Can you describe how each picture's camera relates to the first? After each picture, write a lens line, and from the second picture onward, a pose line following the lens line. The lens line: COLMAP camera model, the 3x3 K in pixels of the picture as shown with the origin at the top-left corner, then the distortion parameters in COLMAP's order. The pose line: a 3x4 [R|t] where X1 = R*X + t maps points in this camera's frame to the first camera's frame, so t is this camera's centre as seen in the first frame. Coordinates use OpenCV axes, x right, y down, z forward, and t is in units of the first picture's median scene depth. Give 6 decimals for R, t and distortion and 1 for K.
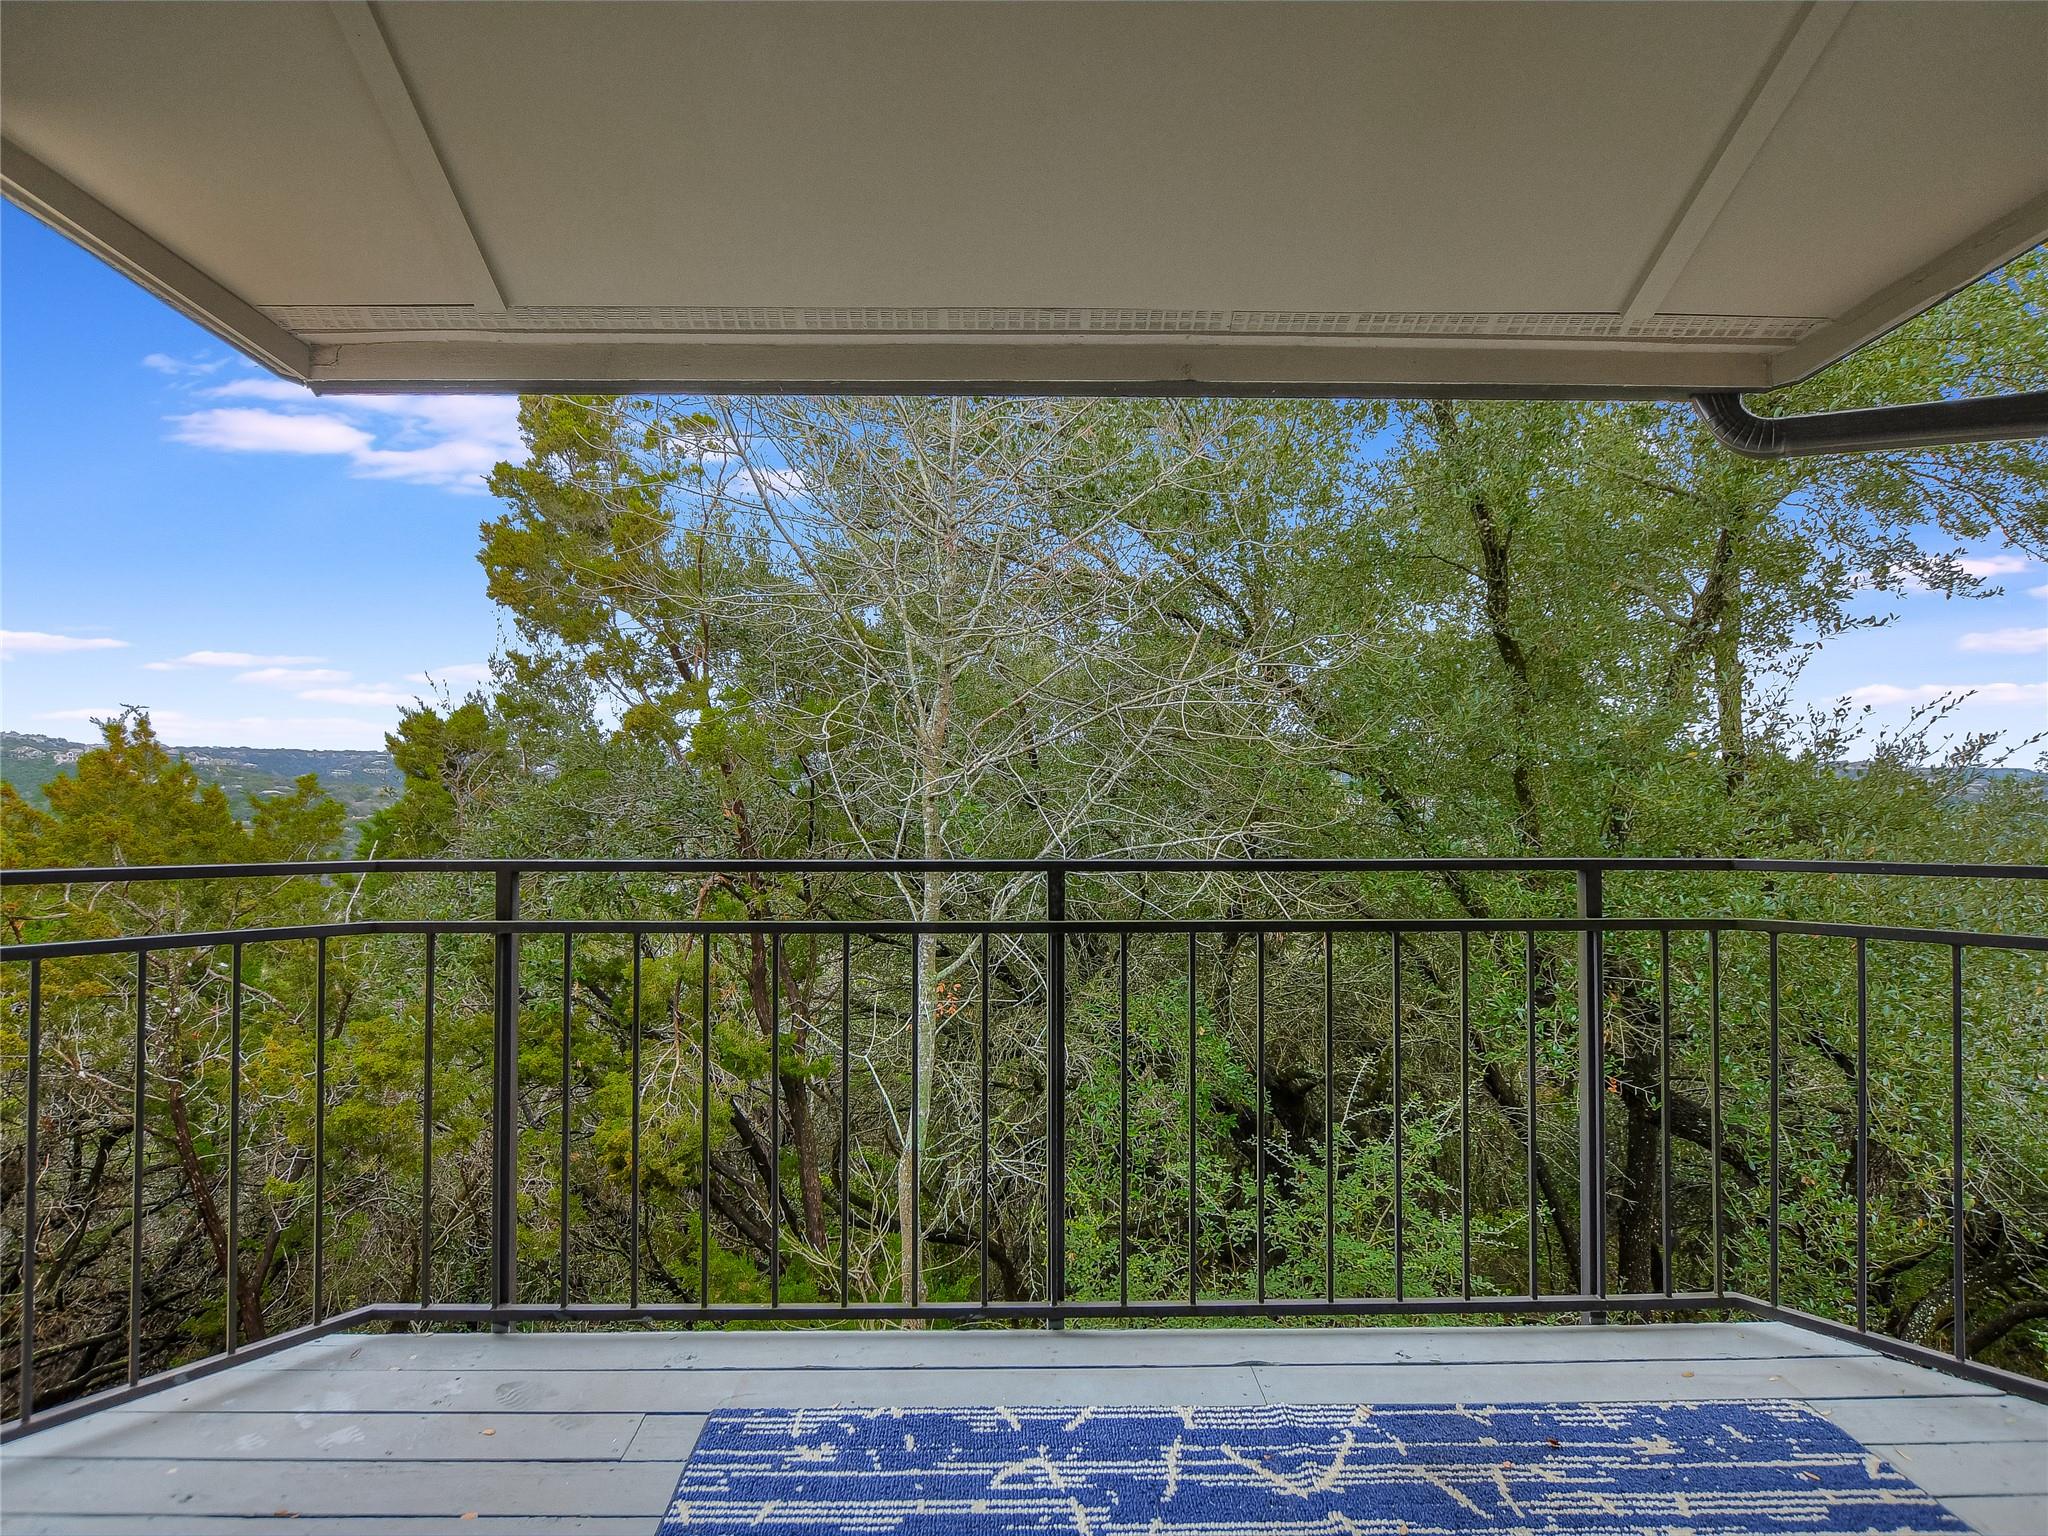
lens RADIAL K [[1004.6, 0, 1018.8], [0, 1004.6, 759.6], [0, 0, 1]] dist [-0.037196, 0.004620]
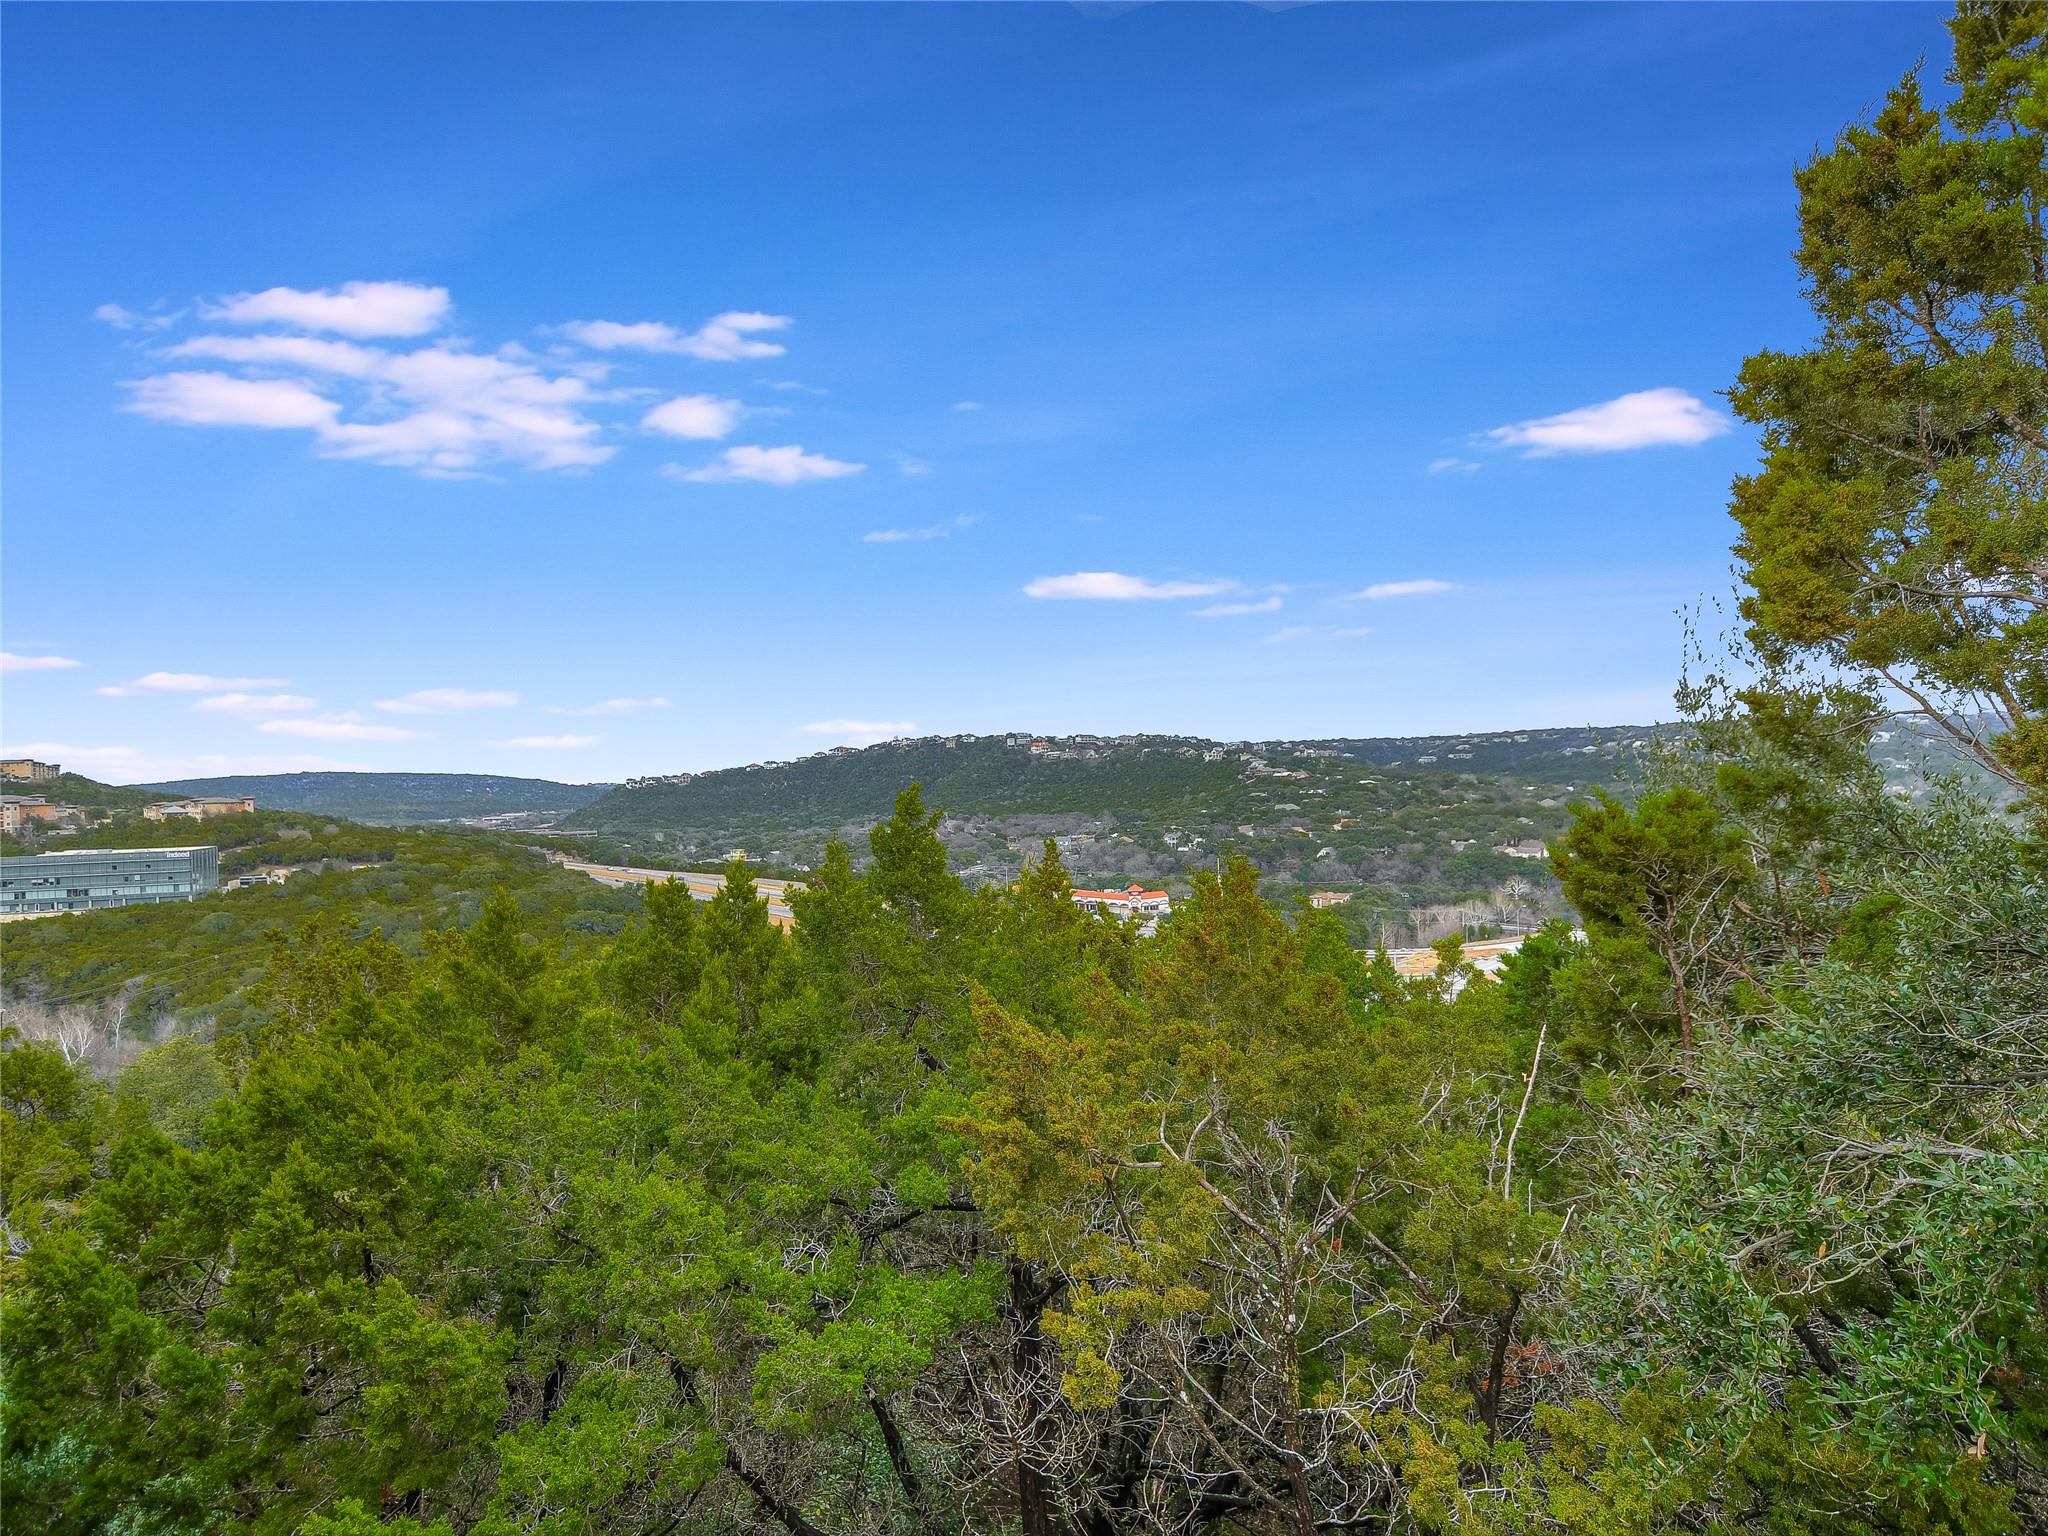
lens RADIAL K [[1014.8, 0, 1031.2], [0, 1014.8, 762.2], [0, 0, 1]] dist [-0.033900, 0.001458]
pose [[0.571139, -0.000337, -0.820853, -0.337553], [0.049283, 0.998210, 0.033880, -0.133432], [0.819372, -0.059804, 0.570134, 0.410563]]
